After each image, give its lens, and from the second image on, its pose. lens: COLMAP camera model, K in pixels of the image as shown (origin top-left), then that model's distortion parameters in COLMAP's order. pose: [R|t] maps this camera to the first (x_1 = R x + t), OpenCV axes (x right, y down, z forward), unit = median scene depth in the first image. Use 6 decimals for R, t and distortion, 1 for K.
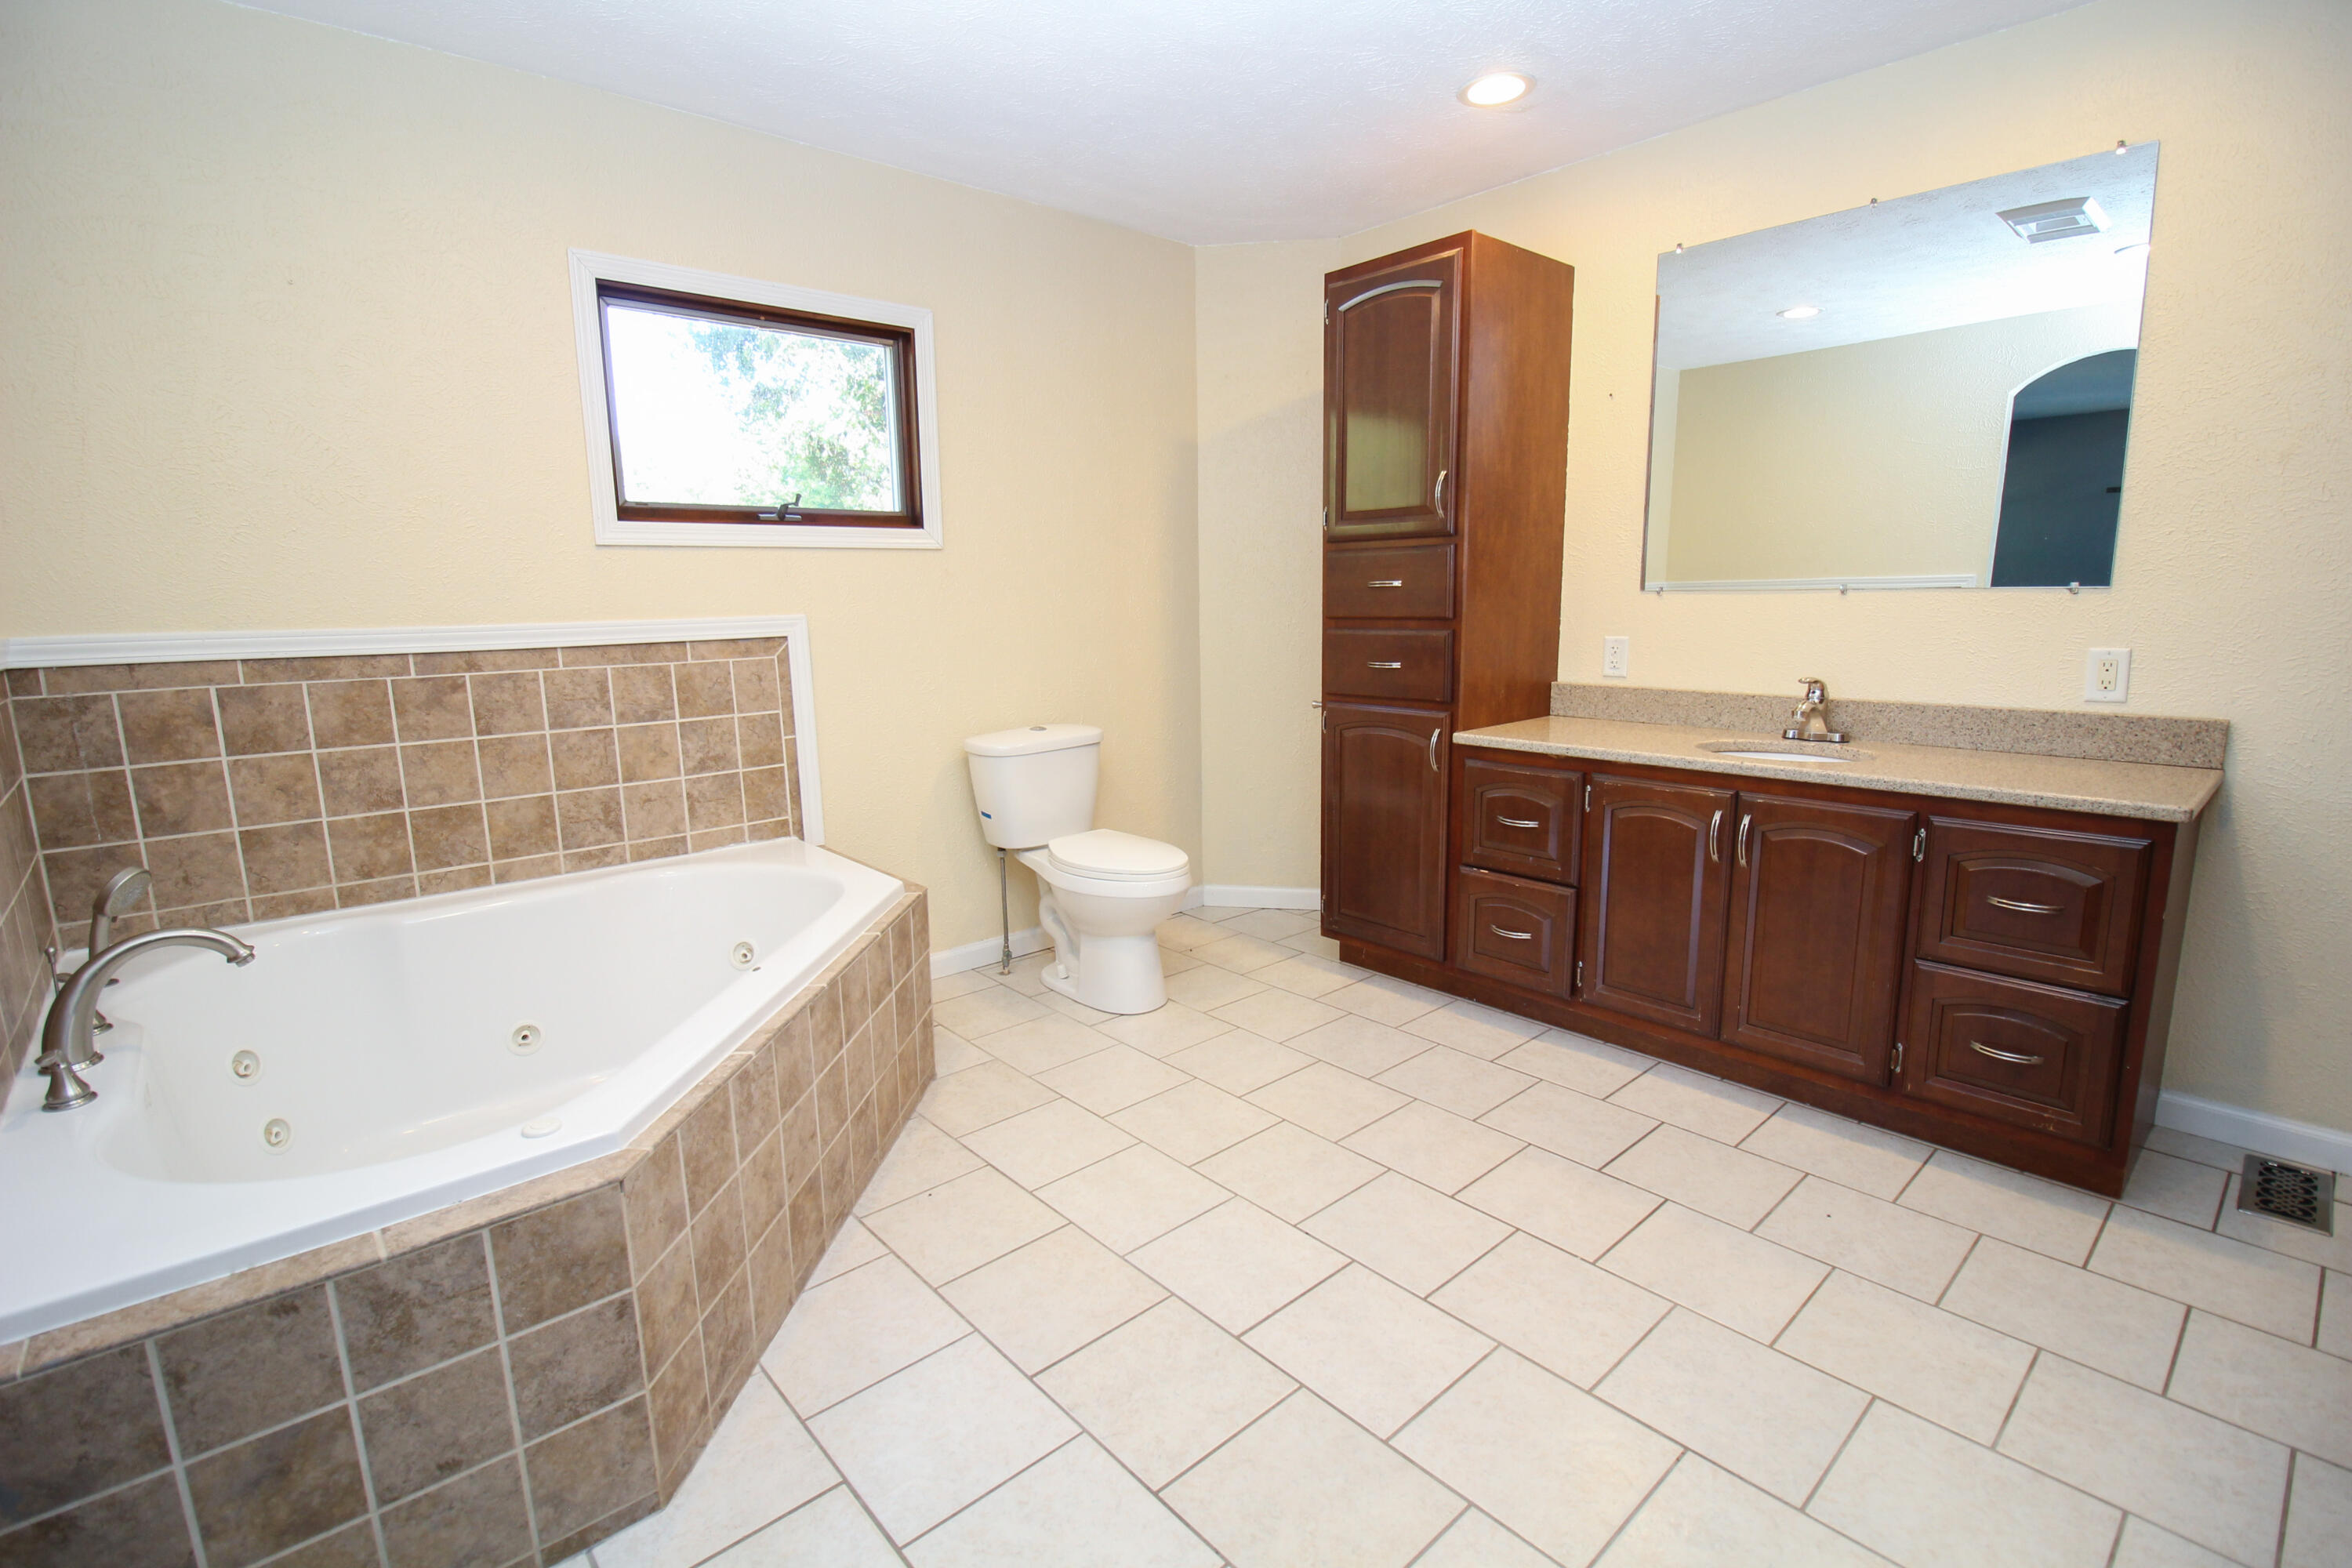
lens RADIAL K [[1089.9, 0, 1177.8], [0, 1089.9, 786.6], [0, 0, 1]] dist [-0.000920, -0.012247]
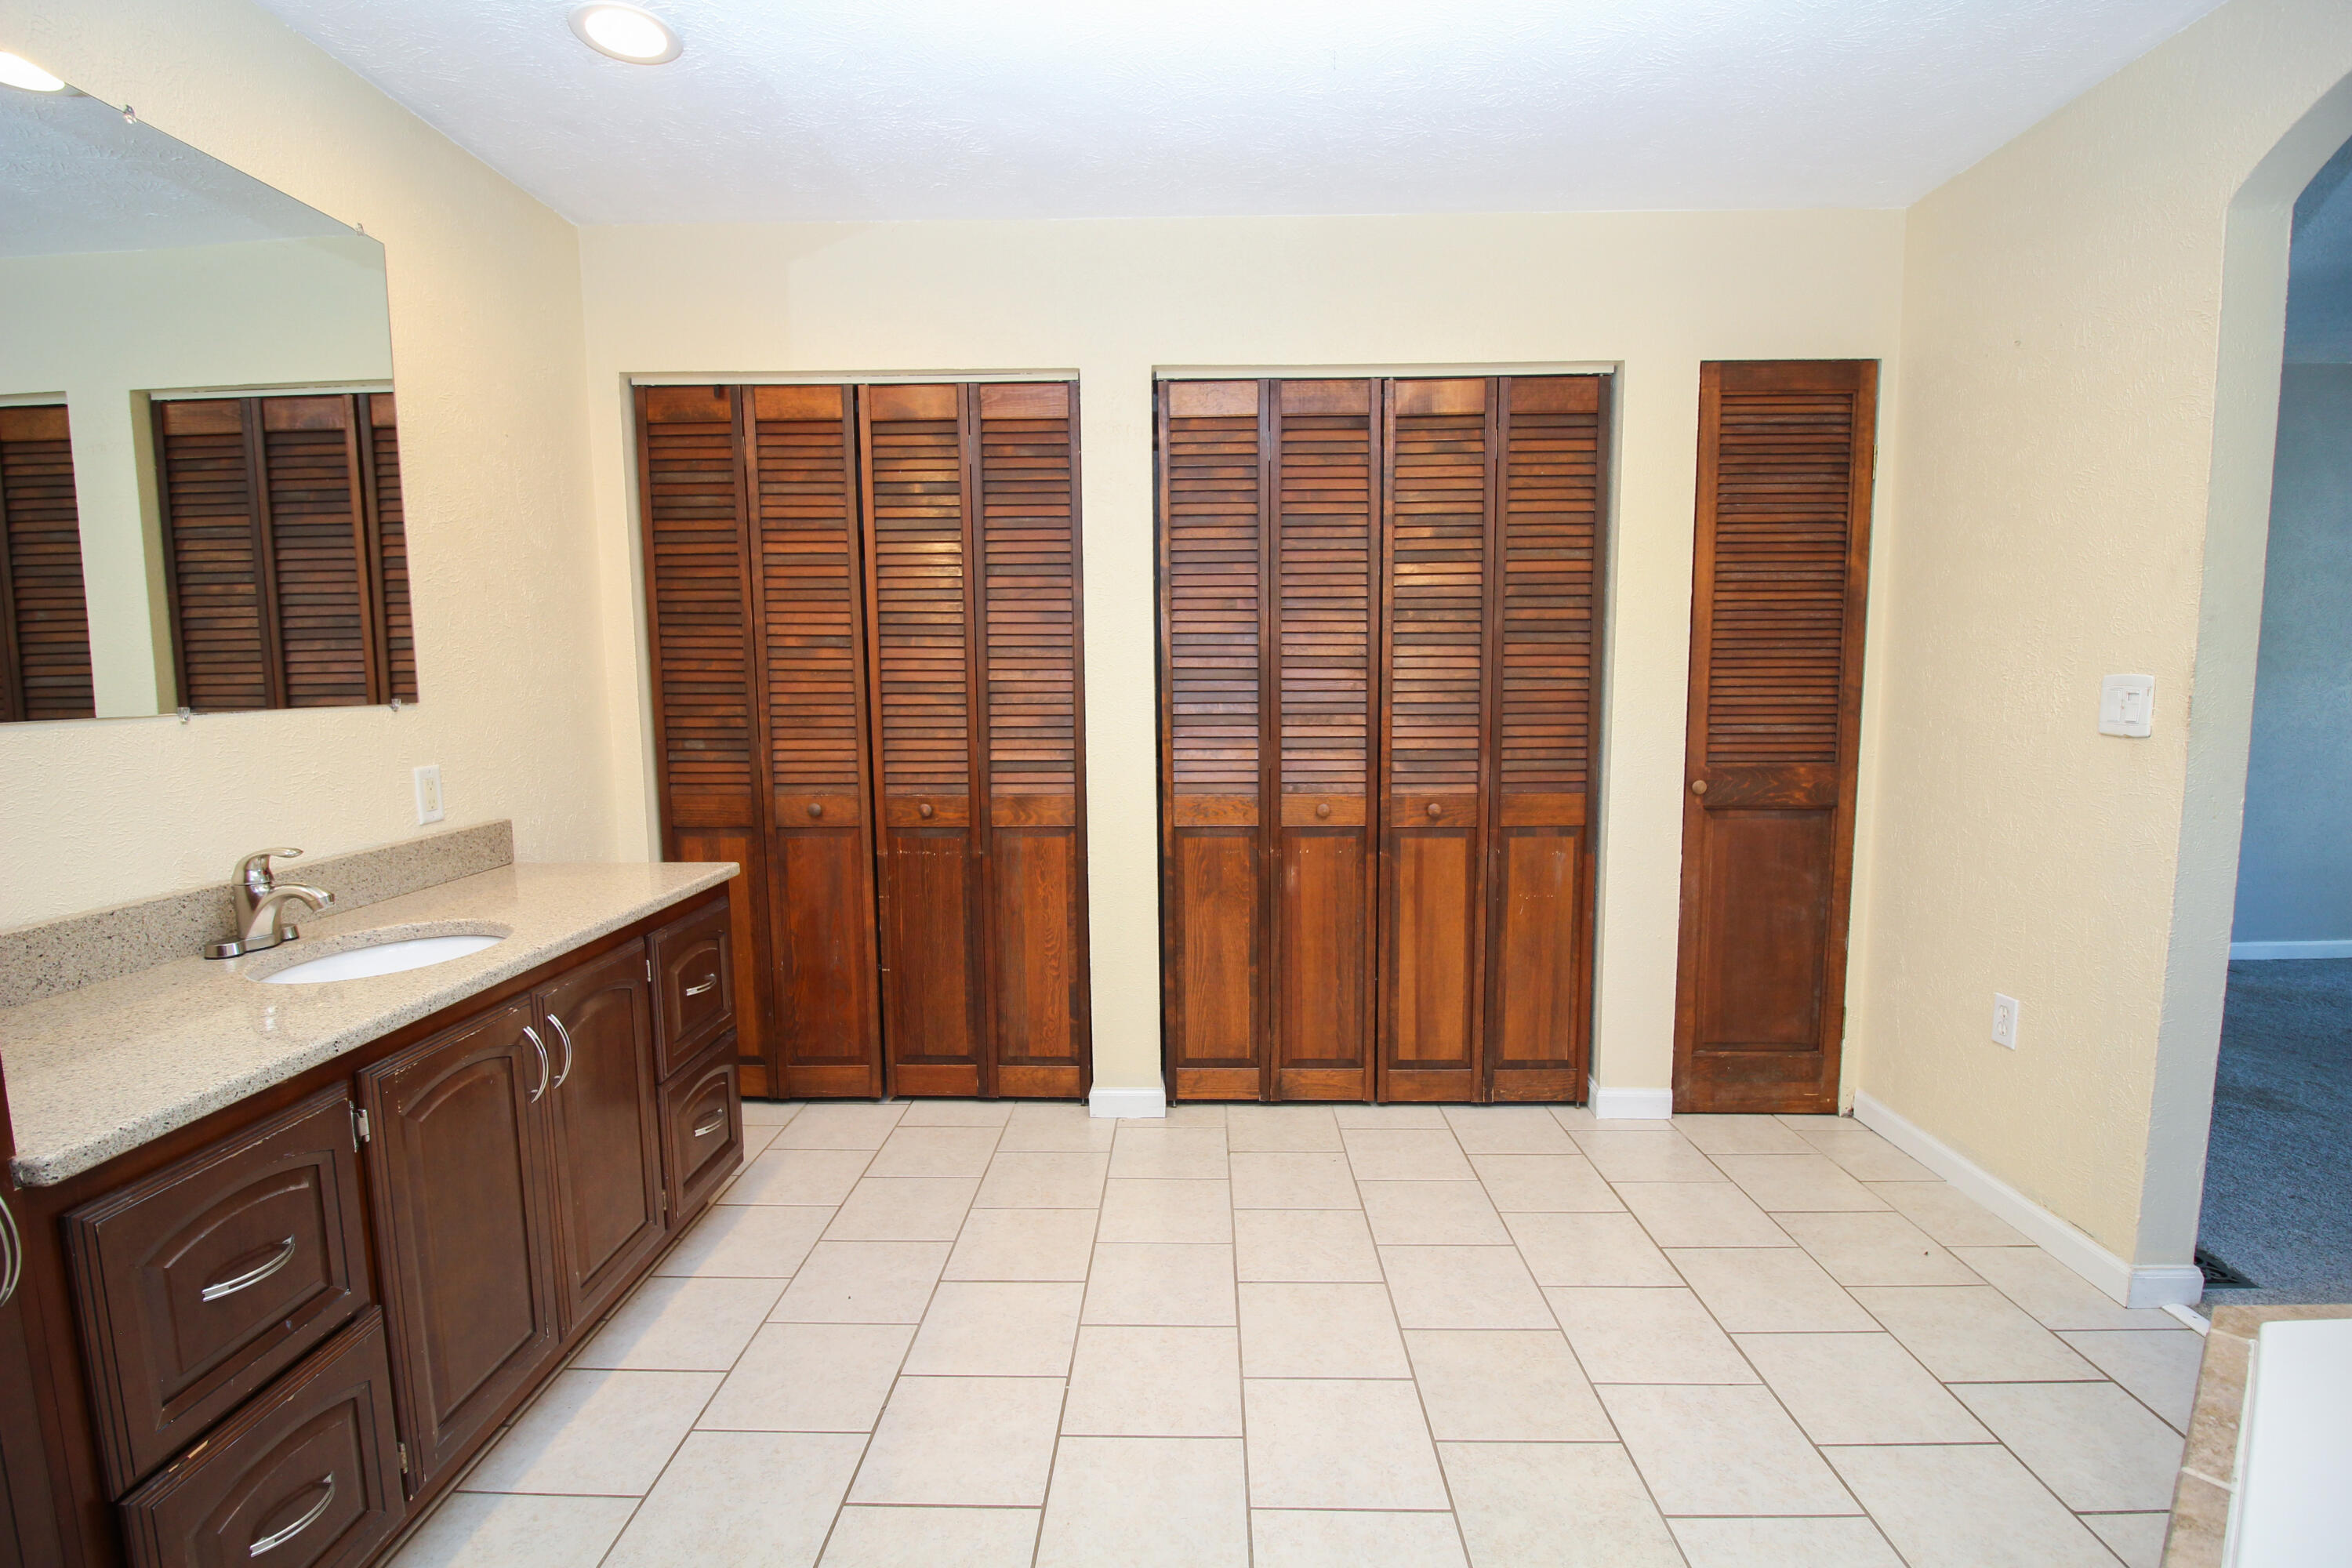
lens RADIAL K [[1089.9, 0, 1177.8], [0, 1089.9, 786.6], [0, 0, 1]] dist [-0.000920, -0.012247]
pose [[-0.731090, -0.049057, 0.680516, -0.286067], [0.145187, 0.963382, 0.225425, -0.241301], [-0.666655, 0.263608, -0.697196, 1.287772]]
